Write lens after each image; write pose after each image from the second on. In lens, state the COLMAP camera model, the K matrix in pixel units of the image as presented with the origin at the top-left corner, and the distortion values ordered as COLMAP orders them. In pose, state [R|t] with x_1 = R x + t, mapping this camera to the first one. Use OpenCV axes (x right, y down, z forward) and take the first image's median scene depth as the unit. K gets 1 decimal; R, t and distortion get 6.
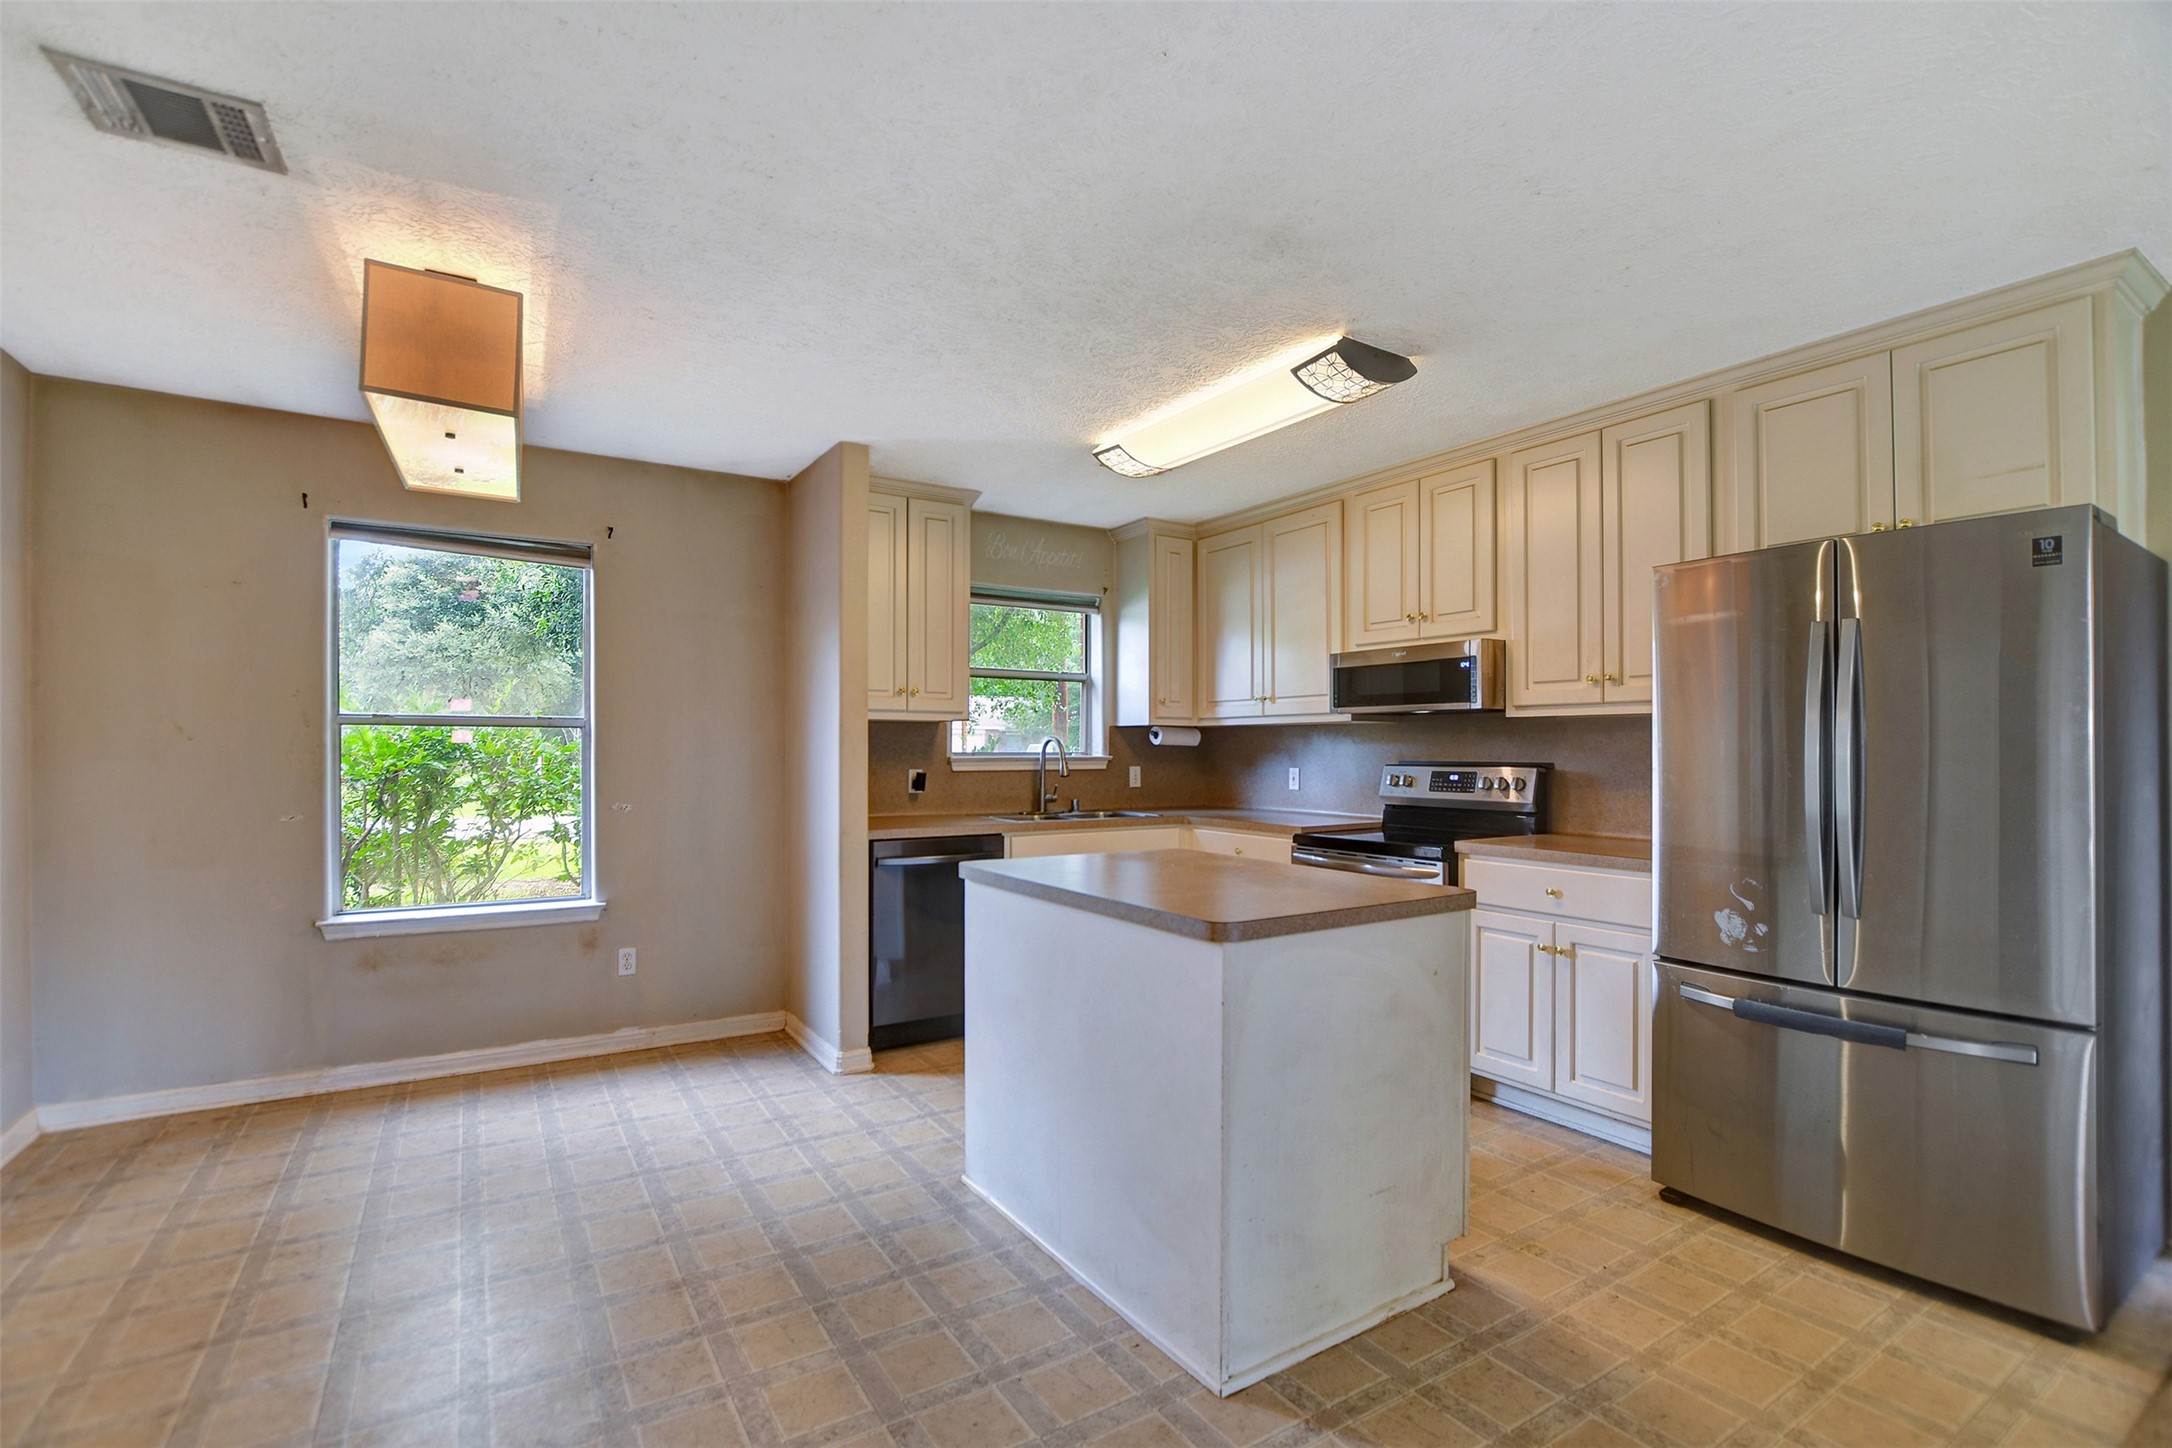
lens RADIAL K [[969.2, 0, 1081.5], [0, 969.2, 752.3], [0, 0, 1]] dist [-0.029116, 0.001766]
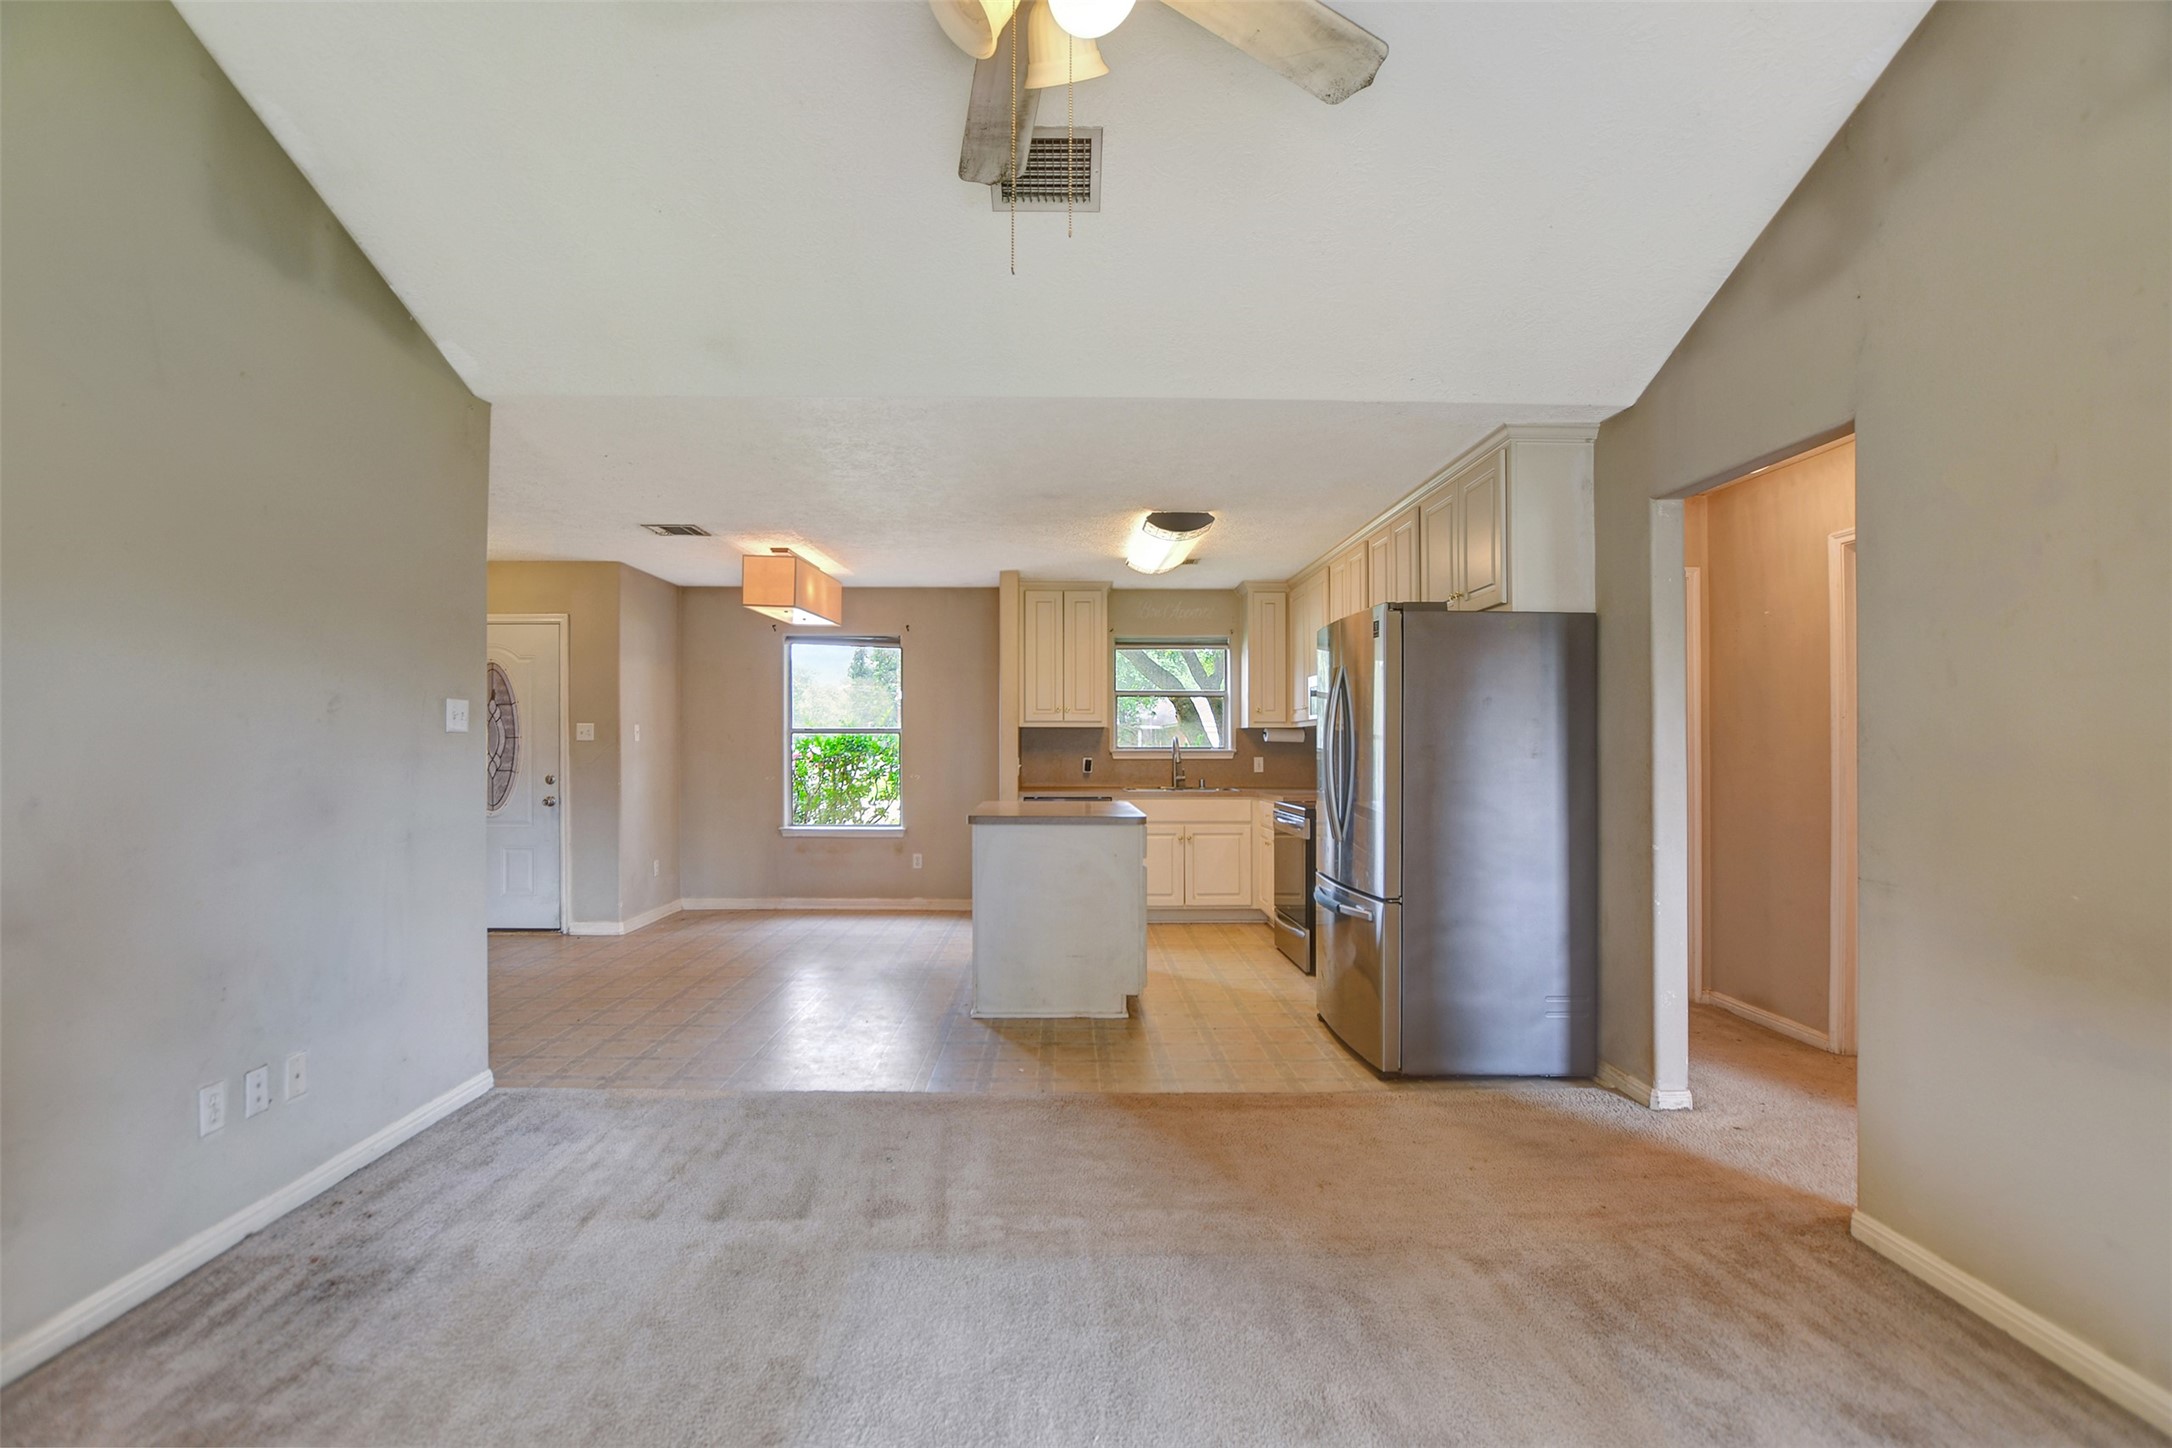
lens RADIAL K [[969.2, 0, 1075.3], [0, 969.2, 746.4], [0, 0, 1]] dist [-0.029116, 0.001766]
pose [[0.855024, -0.000881, -0.518587, 0.803708], [-0.000748, 0.999995, -0.002932, 0.005104], [0.518587, 0.002894, 0.855020, -0.452751]]
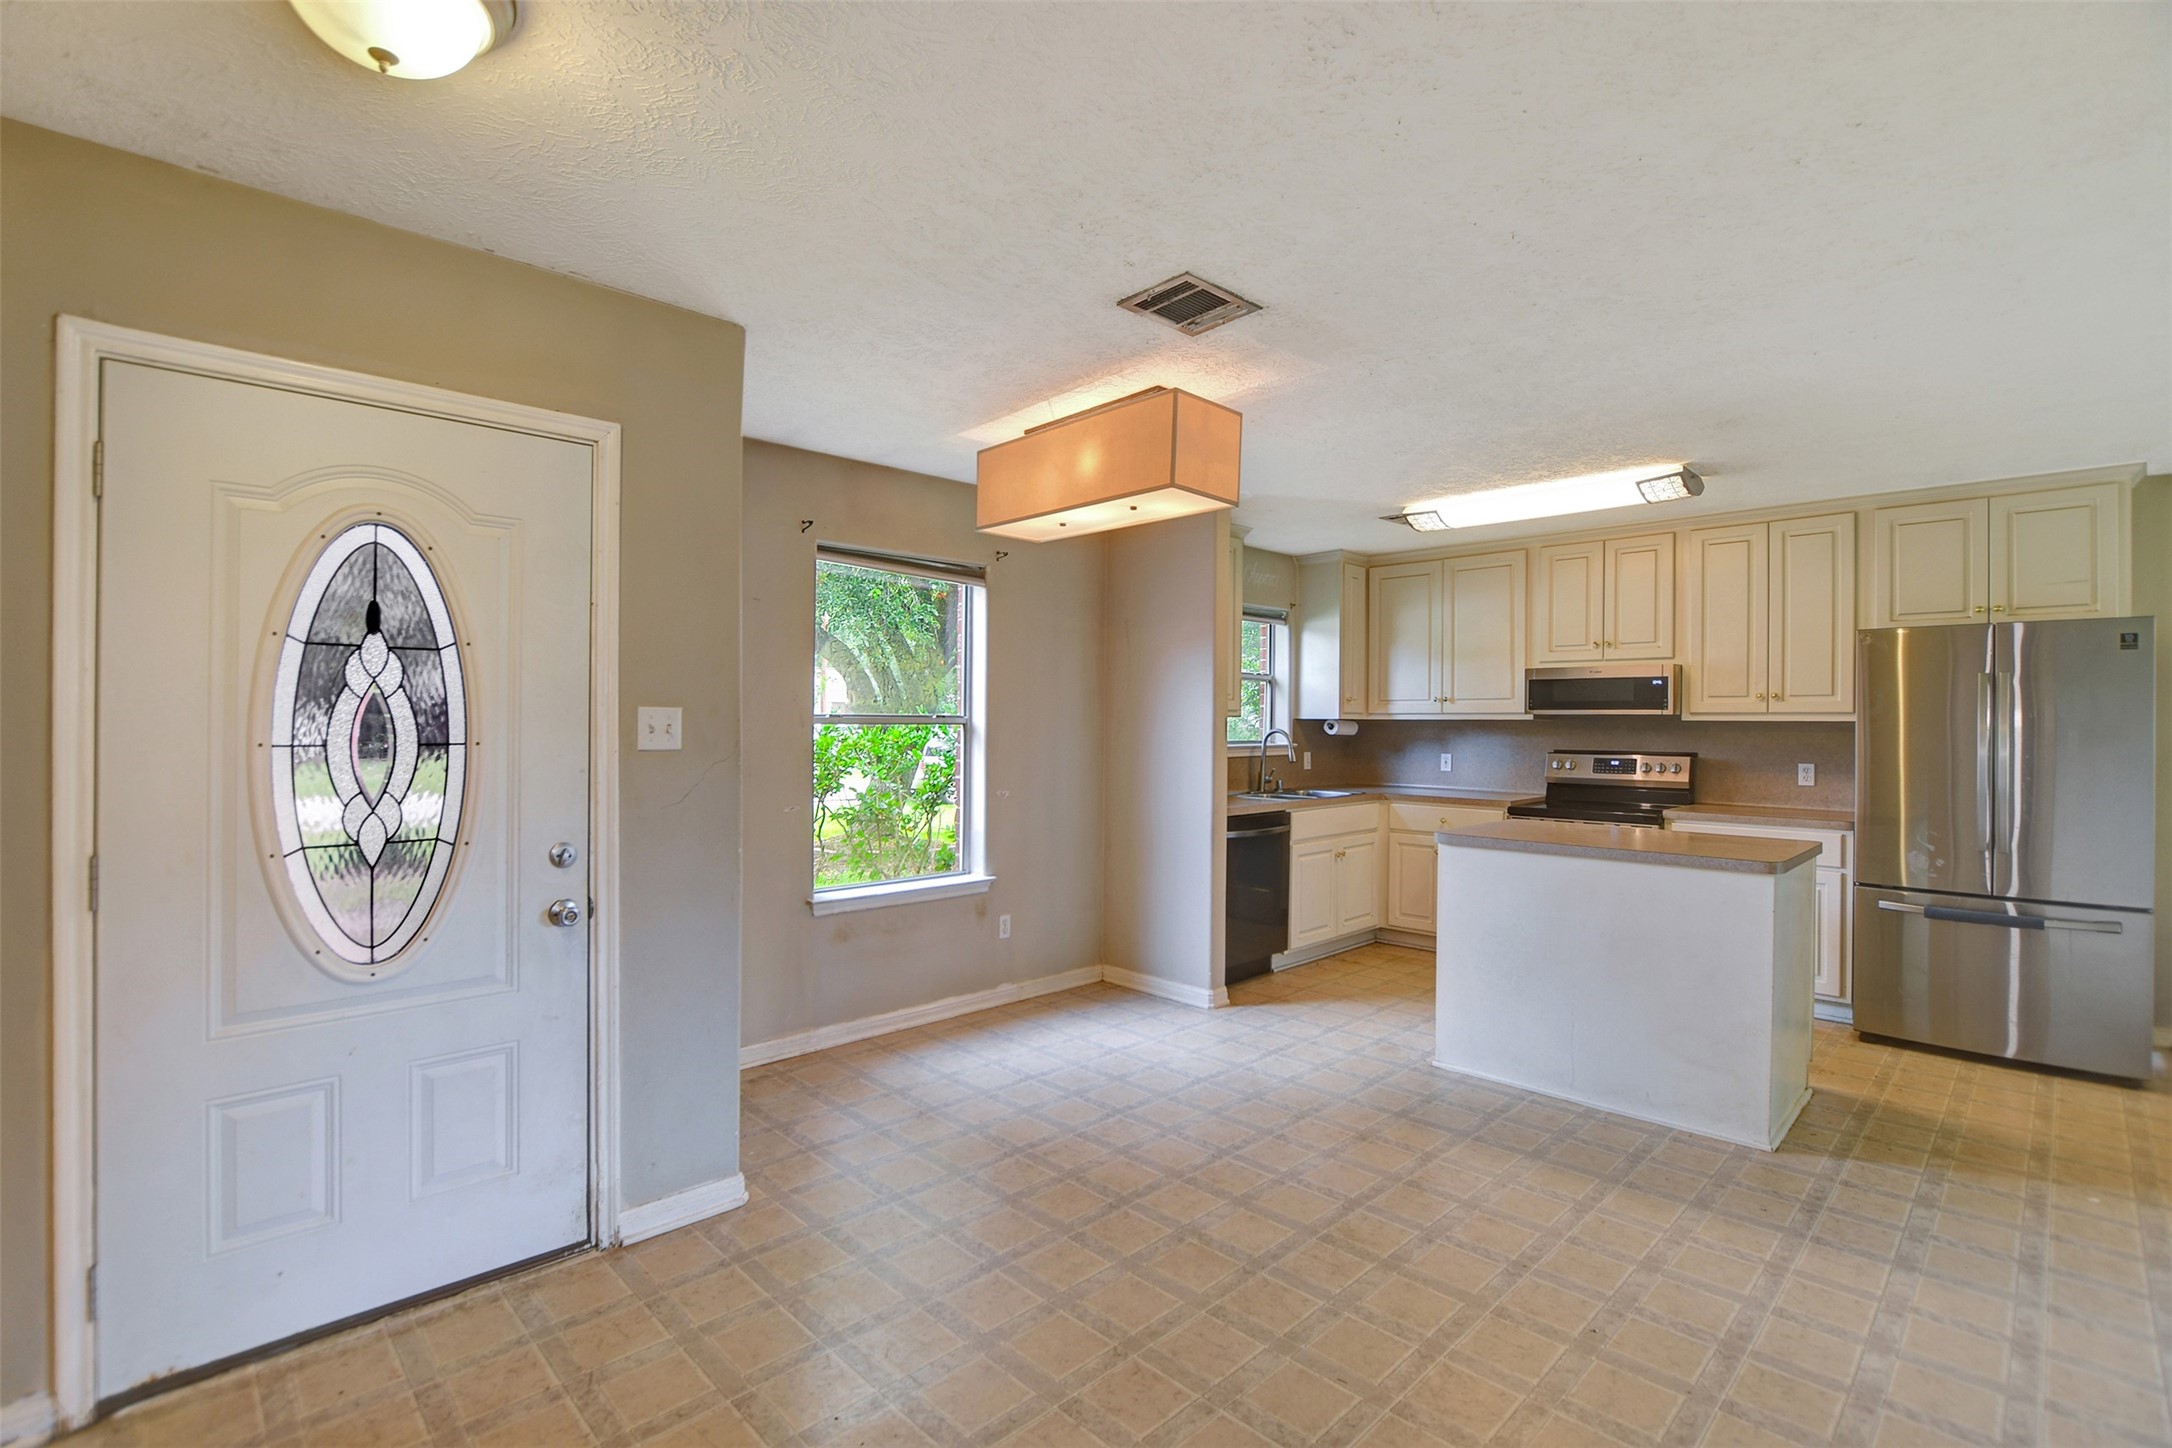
lens RADIAL K [[969.2, 0, 1087.5], [0, 969.2, 733.1], [0, 0, 1]] dist [-0.029116, 0.001766]
pose [[0.979451, 0.000027, 0.201681, -0.666693], [-0.001786, 0.999962, 0.008543, -0.028214], [-0.201673, -0.008728, 0.979414, -0.176443]]
